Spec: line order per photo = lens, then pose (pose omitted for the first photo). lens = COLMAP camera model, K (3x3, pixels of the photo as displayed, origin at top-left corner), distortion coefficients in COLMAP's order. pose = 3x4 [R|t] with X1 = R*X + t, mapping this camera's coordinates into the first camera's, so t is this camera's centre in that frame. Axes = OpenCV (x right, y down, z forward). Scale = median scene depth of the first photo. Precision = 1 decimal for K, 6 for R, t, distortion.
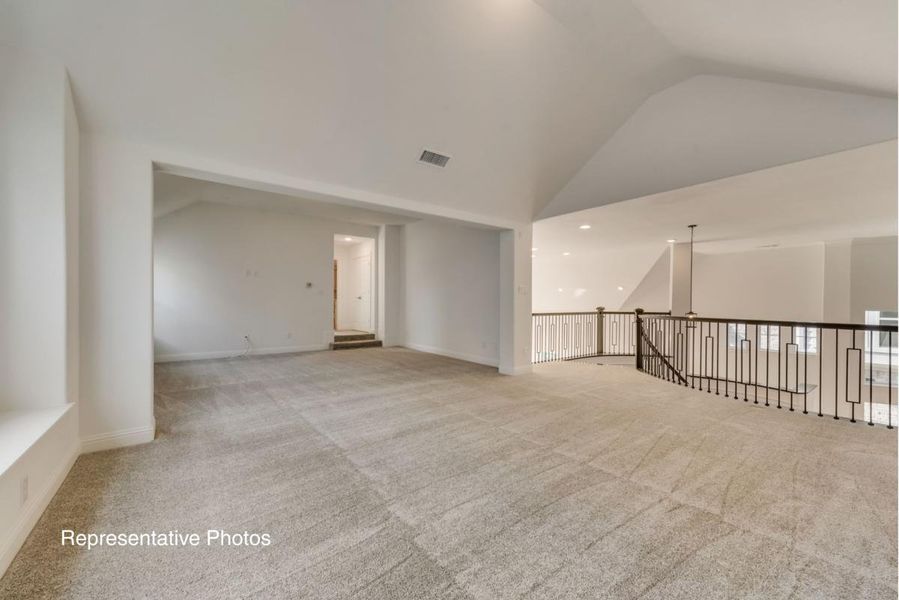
lens RADIAL K [[357.1, 0, 449.1], [0, 357.1, 301.6], [0, 0, 1]] dist [0.023905, 0.000668]
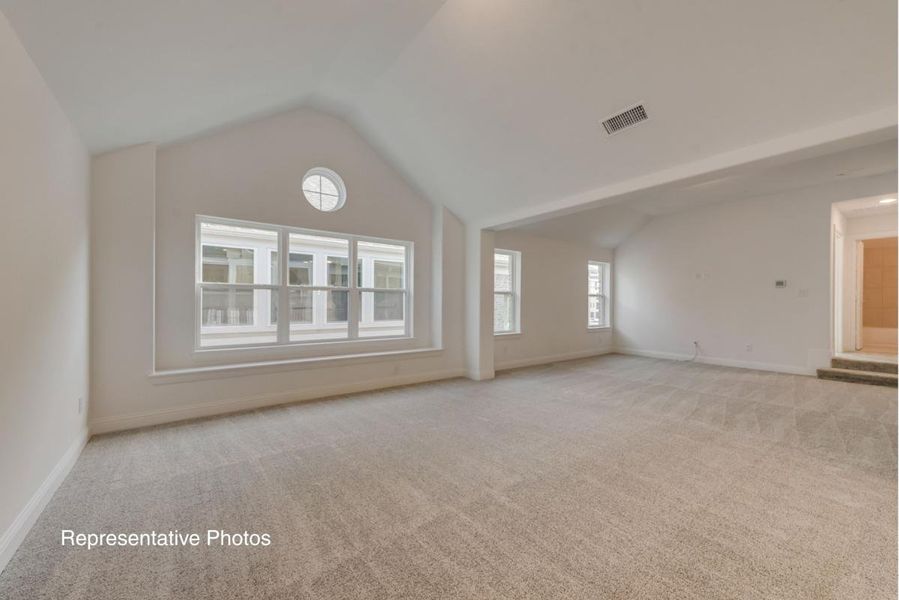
lens RADIAL K [[357.1, 0, 449.1], [0, 357.1, 303.4], [0, 0, 1]] dist [0.023905, 0.000668]
pose [[-0.012857, -0.004154, -0.999909, 0.408087], [-0.002890, 0.999987, -0.004117, -0.000402], [0.999913, 0.002836, -0.012868, 0.351615]]
